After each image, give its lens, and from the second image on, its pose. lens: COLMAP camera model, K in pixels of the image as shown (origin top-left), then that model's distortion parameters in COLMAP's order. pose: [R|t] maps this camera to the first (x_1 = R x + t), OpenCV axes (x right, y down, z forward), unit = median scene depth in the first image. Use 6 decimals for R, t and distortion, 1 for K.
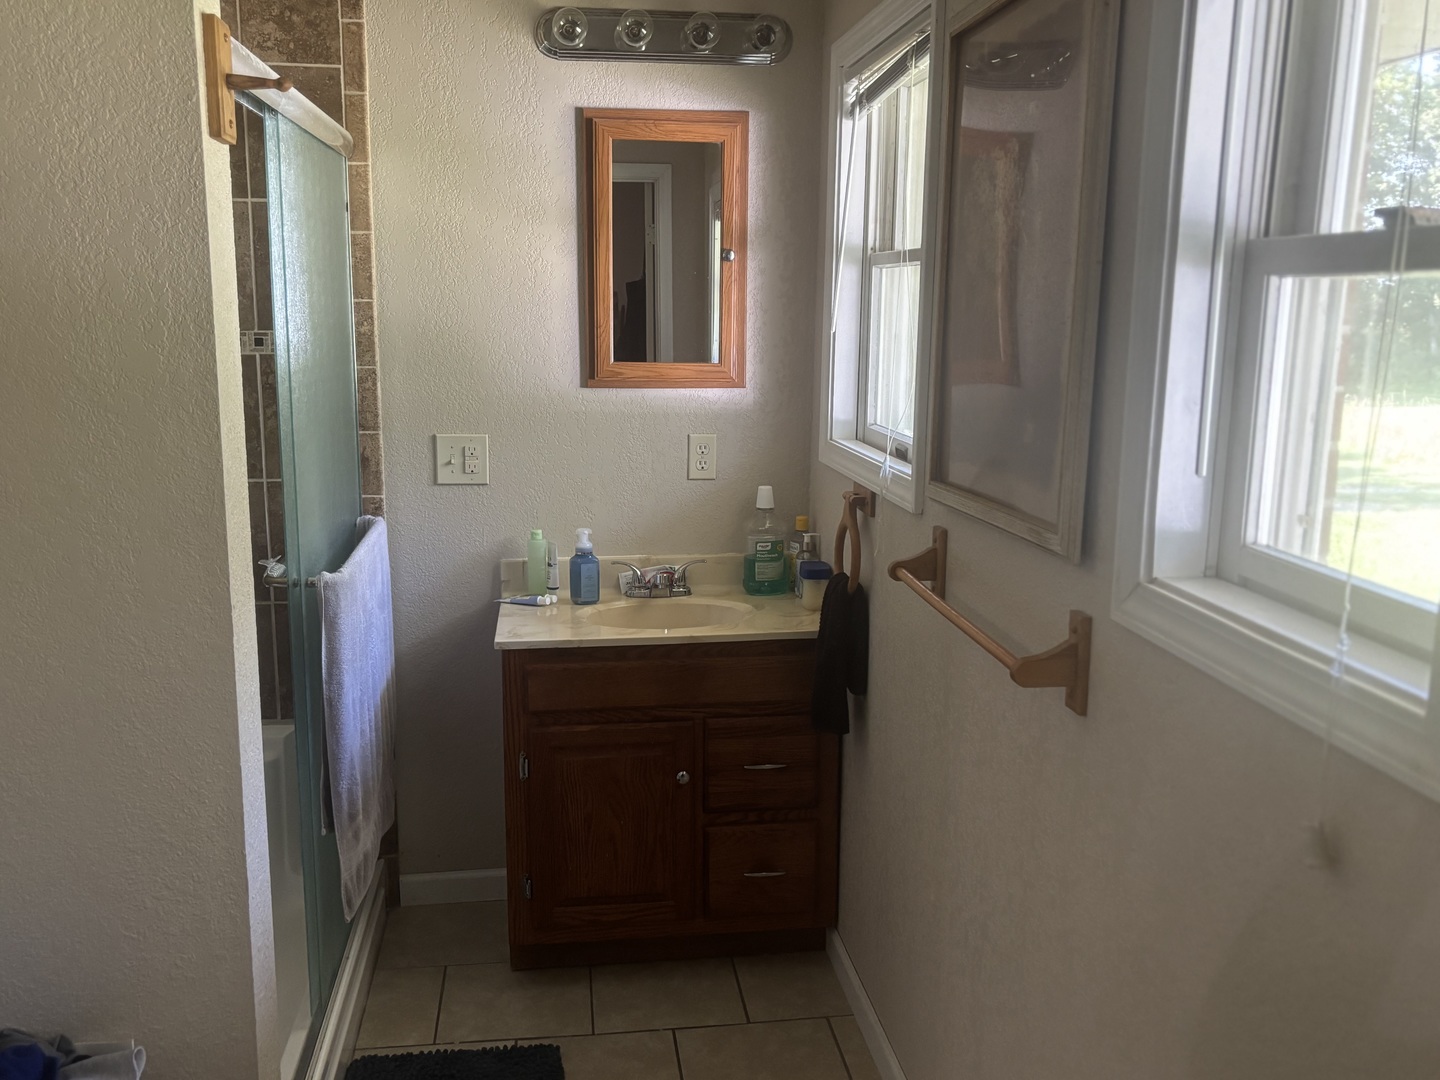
lens RADIAL K [[1338.0, 0, 725.3], [0, 1338.0, 538.6], [0, 0, 1]] dist [0.035996, 0.000000]
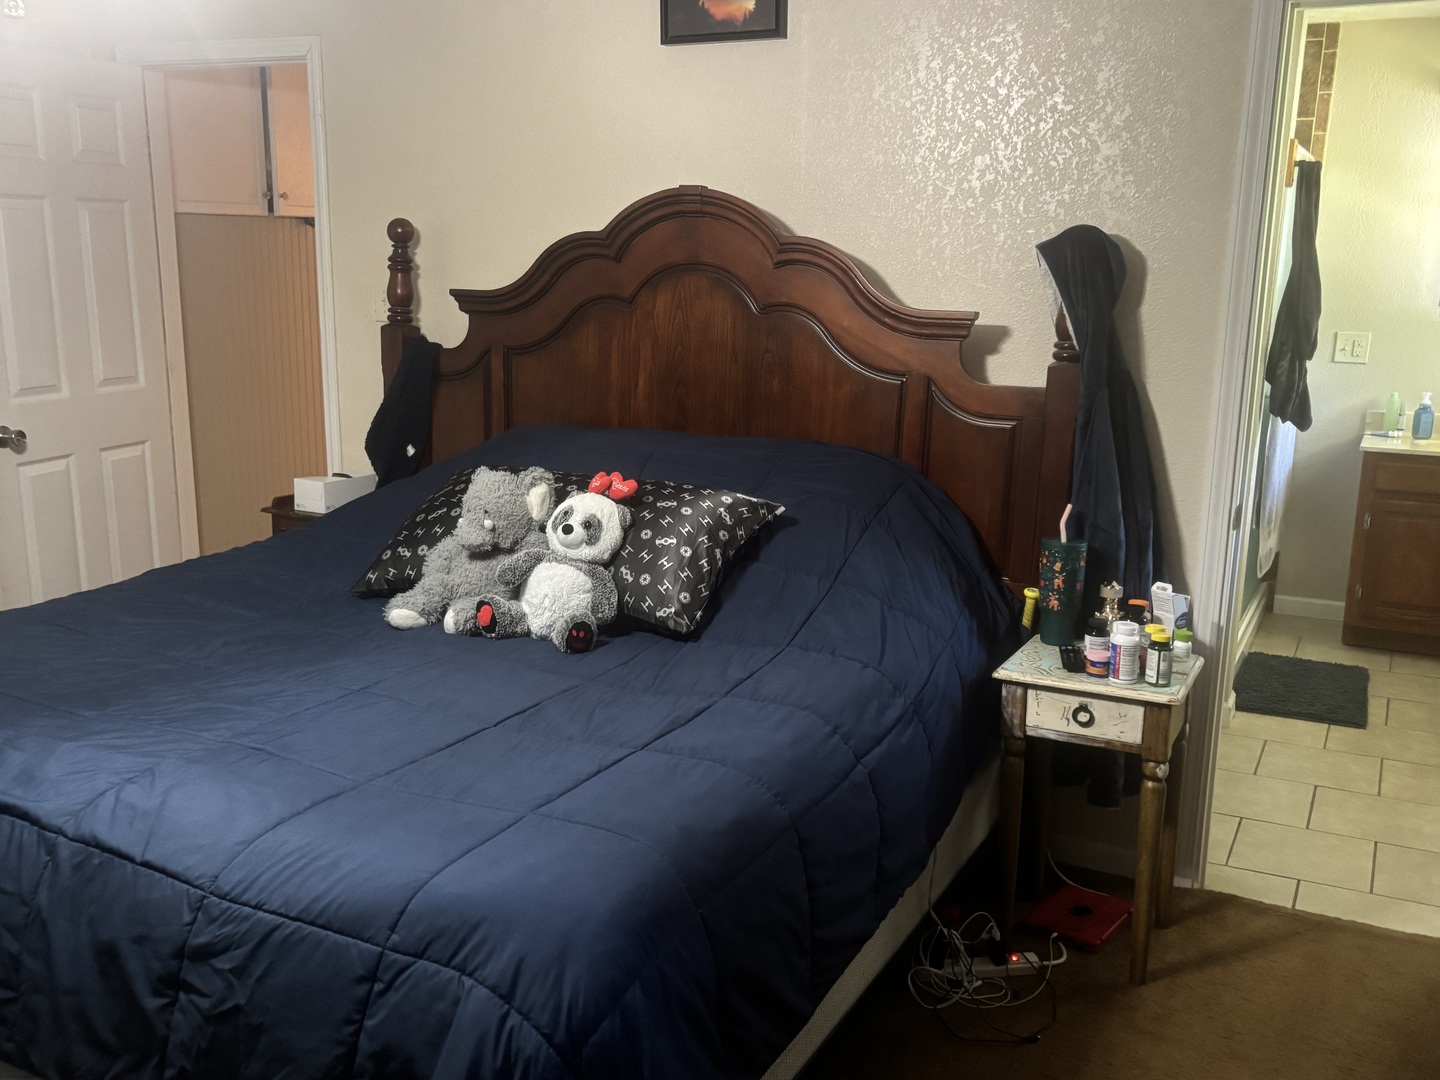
lens RADIAL K [[1338.0, 0, 731.9], [0, 1338.0, 548.7], [0, 0, 1]] dist [0.035996, 0.000000]
pose [[0.826734, 0.133063, -0.546630, 0.127052], [-0.106464, 0.991074, 0.080233, 0.147034], [0.552427, -0.008135, 0.833522, -0.898588]]
